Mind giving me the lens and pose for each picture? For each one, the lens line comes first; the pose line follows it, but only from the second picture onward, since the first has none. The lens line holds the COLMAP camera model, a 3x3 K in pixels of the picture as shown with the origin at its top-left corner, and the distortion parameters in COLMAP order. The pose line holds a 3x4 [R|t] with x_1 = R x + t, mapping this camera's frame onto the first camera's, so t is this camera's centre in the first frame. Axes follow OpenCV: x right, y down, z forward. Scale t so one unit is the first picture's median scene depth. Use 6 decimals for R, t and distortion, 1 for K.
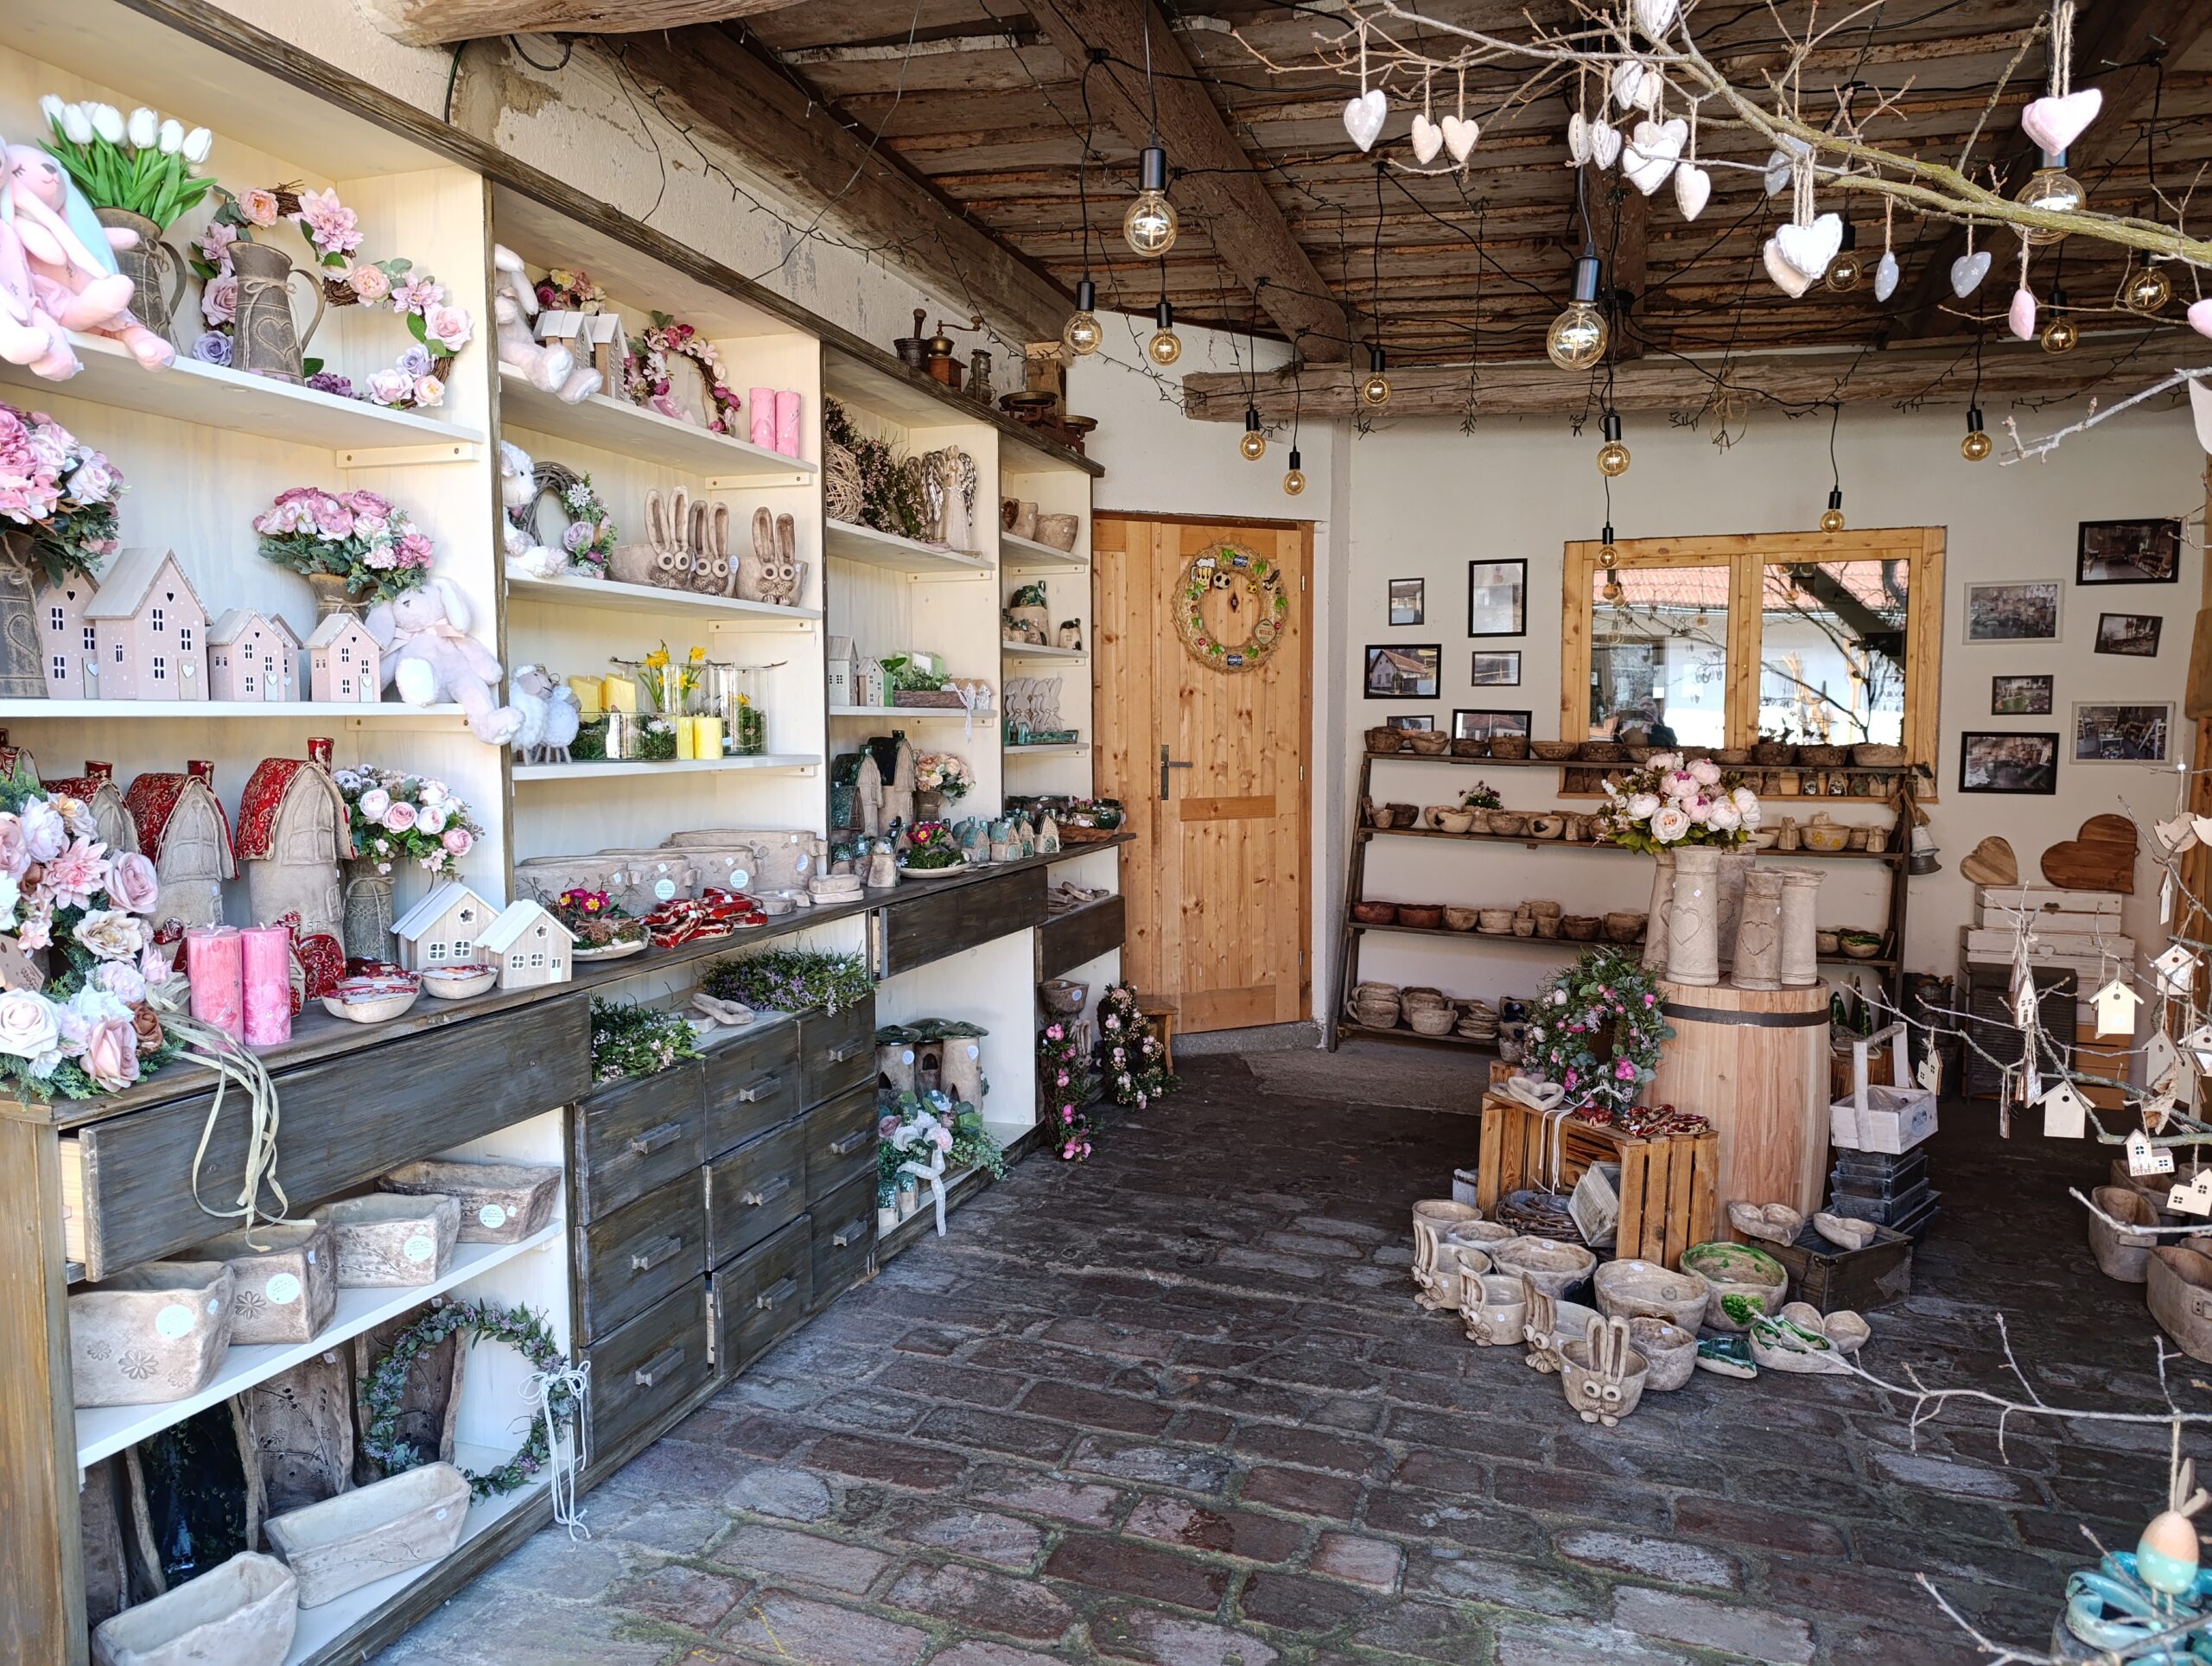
lens RADIAL K [[1512.1, 0, 1105.1], [0, 1512.1, 836.0], [0, 0, 1]] dist [0.028665, -0.032713]
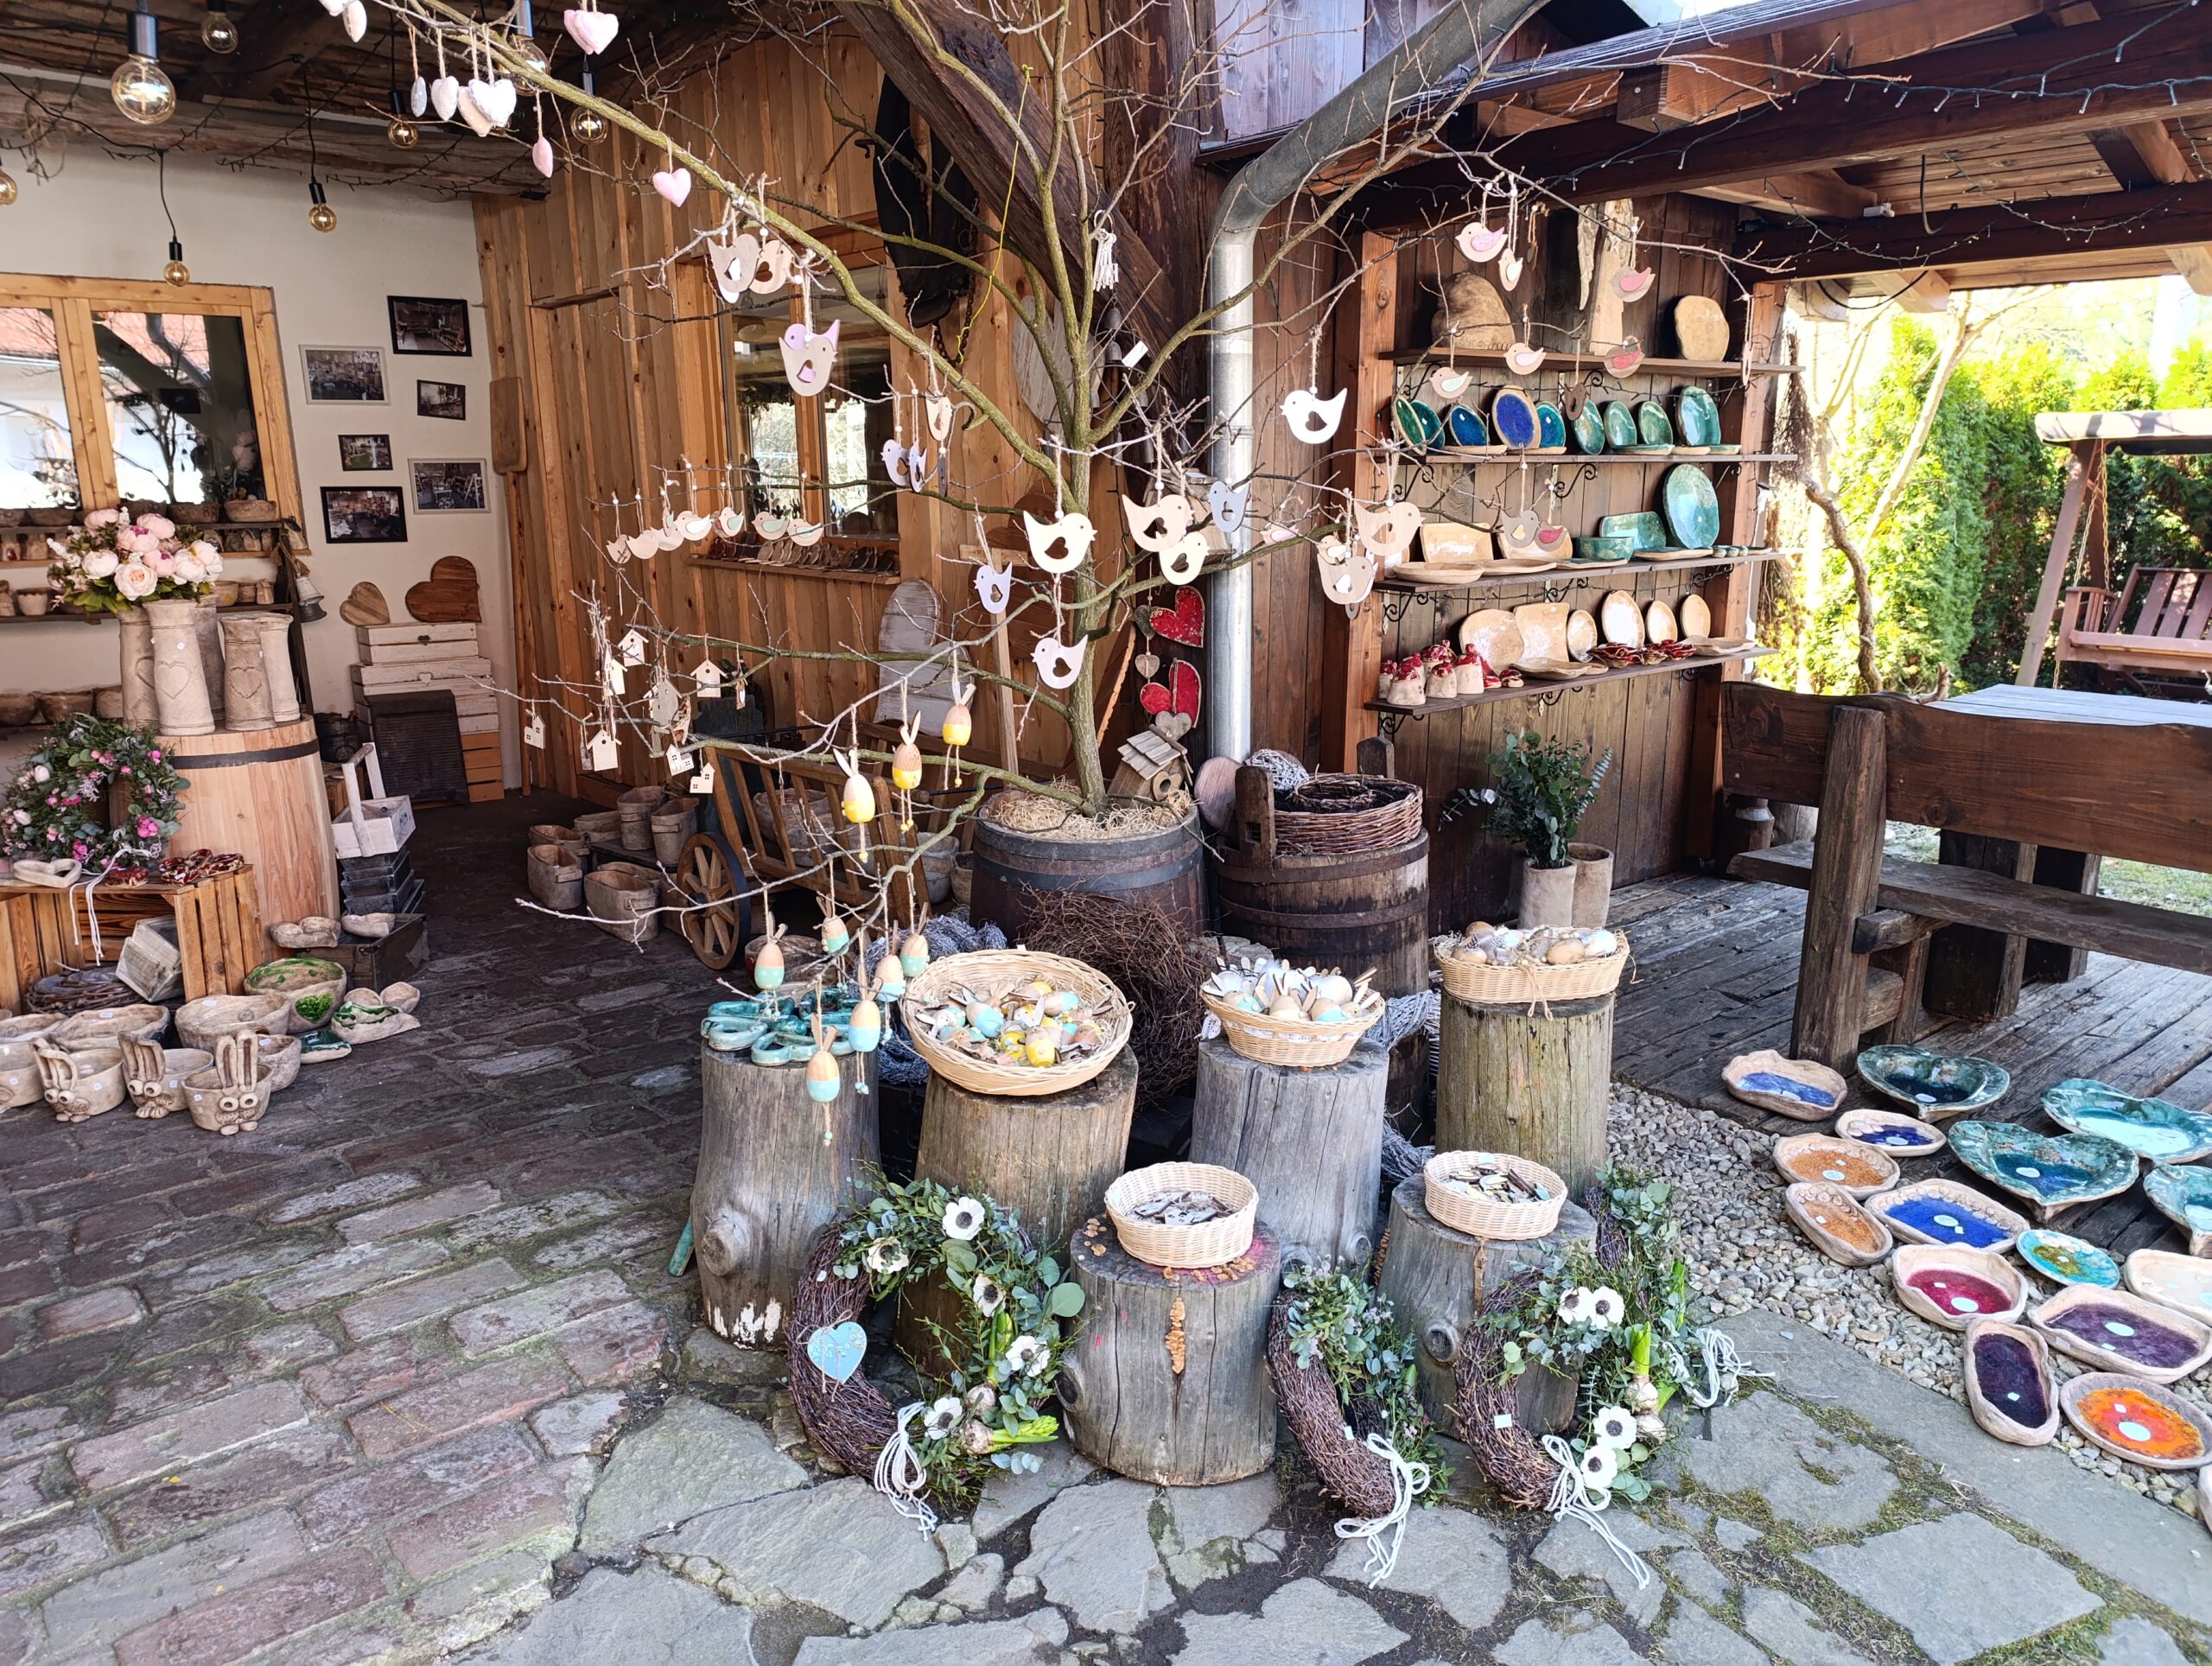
lens RADIAL K [[1512.1, 0, 1105.1], [0, 1512.1, 836.0], [0, 0, 1]] dist [0.028665, -0.032713]
pose [[0.497070, -0.207982, 0.842416, -0.191128], [0.078346, 0.977641, 0.195139, 0.011276], [-0.864166, -0.030998, 0.502251, -0.061734]]
